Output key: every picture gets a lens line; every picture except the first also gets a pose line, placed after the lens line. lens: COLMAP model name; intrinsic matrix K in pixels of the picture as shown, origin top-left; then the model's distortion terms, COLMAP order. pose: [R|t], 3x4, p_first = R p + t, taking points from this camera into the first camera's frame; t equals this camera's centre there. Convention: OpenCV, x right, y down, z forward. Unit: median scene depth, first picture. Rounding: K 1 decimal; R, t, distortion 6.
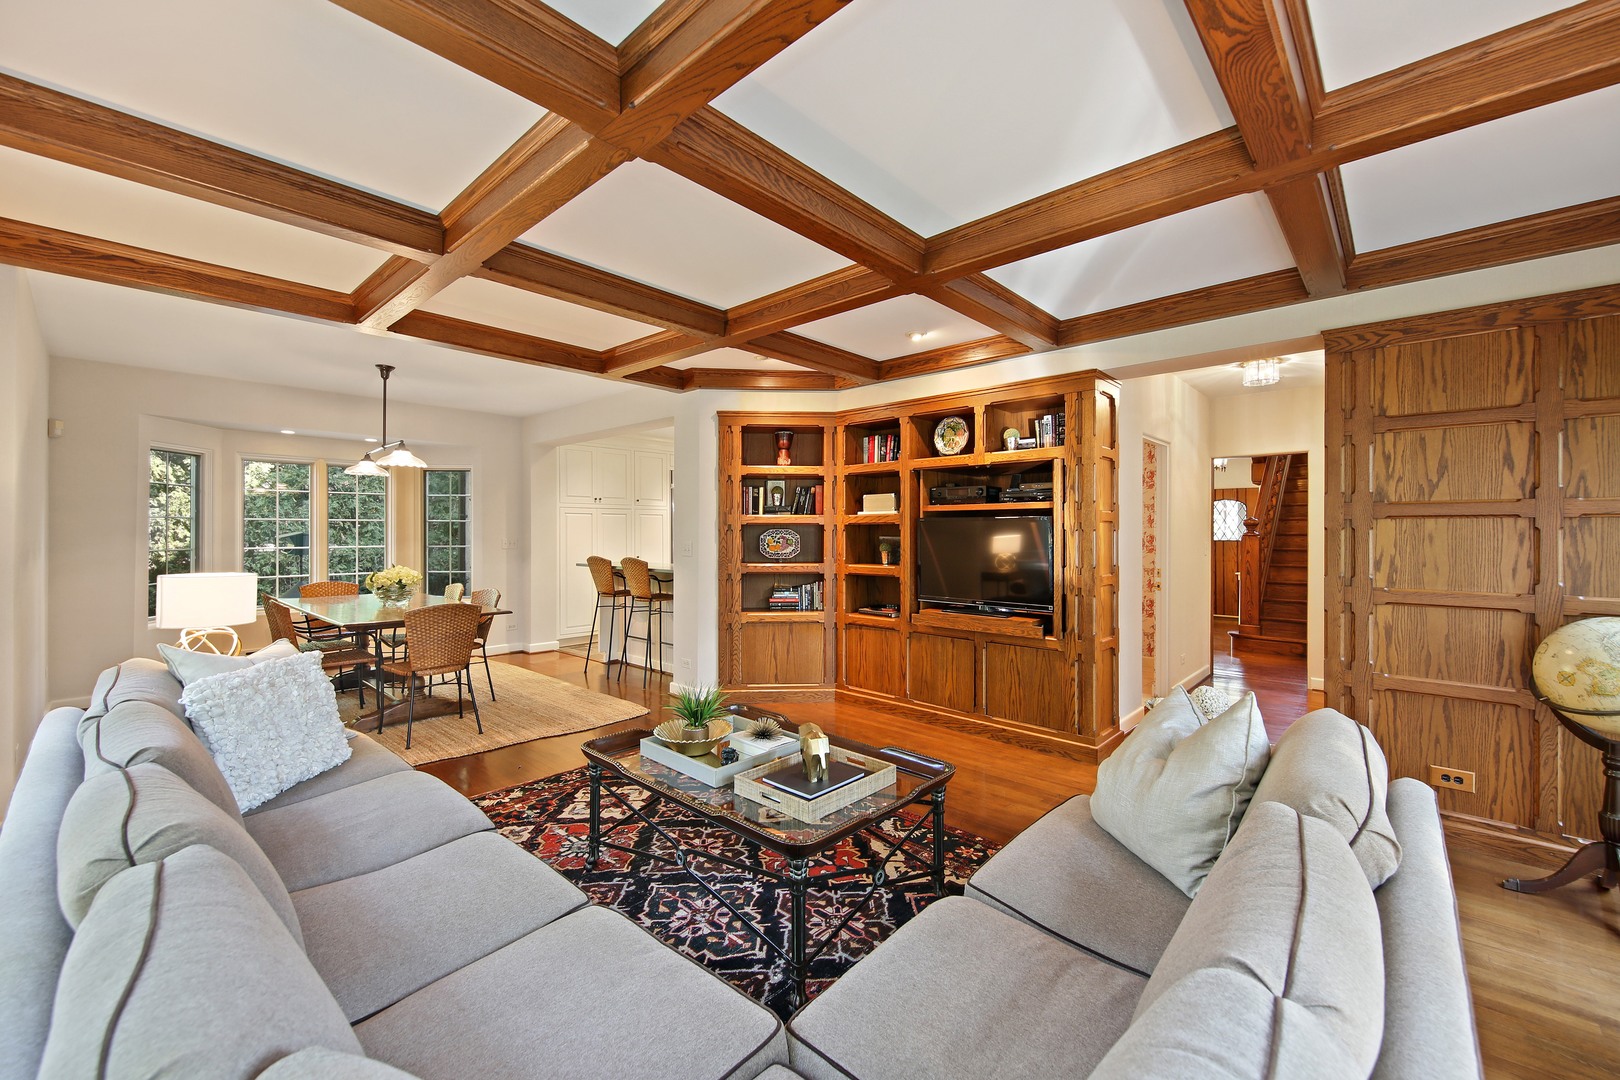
lens RADIAL K [[647.0, 0, 810.3], [0, 647.0, 538.9], [0, 0, 1]] dist [-0.000683, -0.000070]
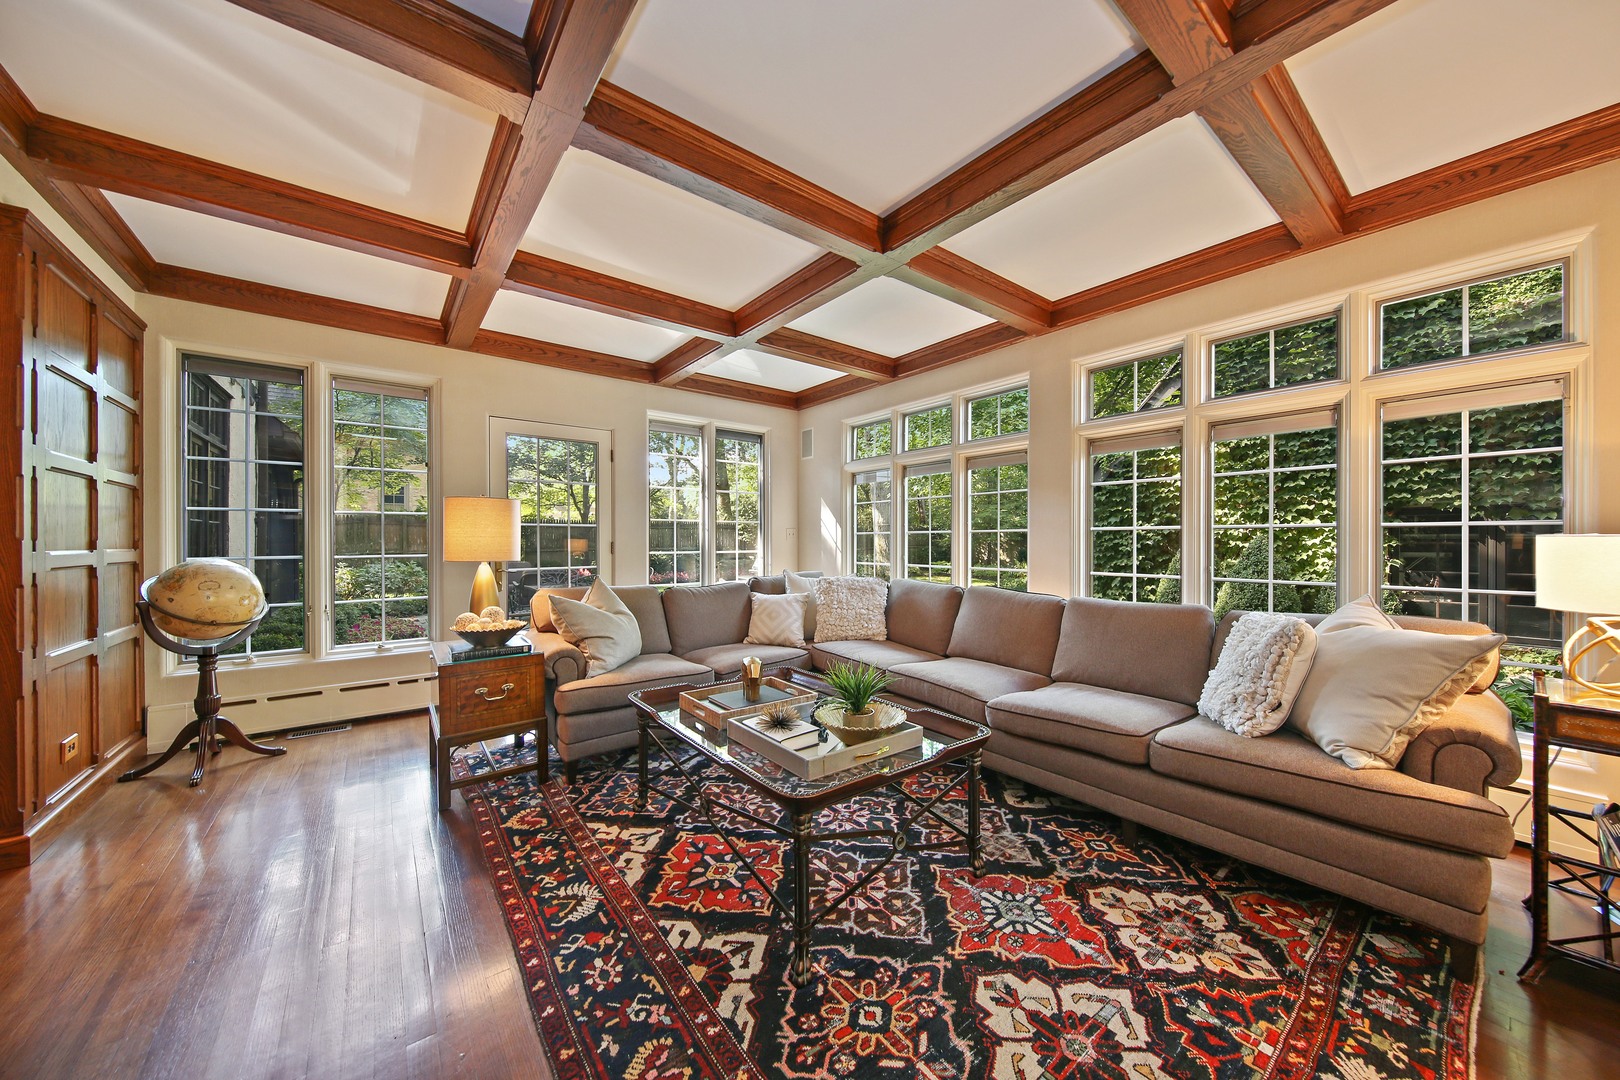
lens RADIAL K [[561.6, 0, 809.9], [0, 561.6, 539.0], [0, 0, 1]] dist [-0.000115, -0.000009]
pose [[-0.986013, -0.003583, 0.166628, -0.207375], [-0.003255, 0.999992, 0.002247, 0.053250], [-0.166635, 0.001673, -0.986017, 1.522419]]
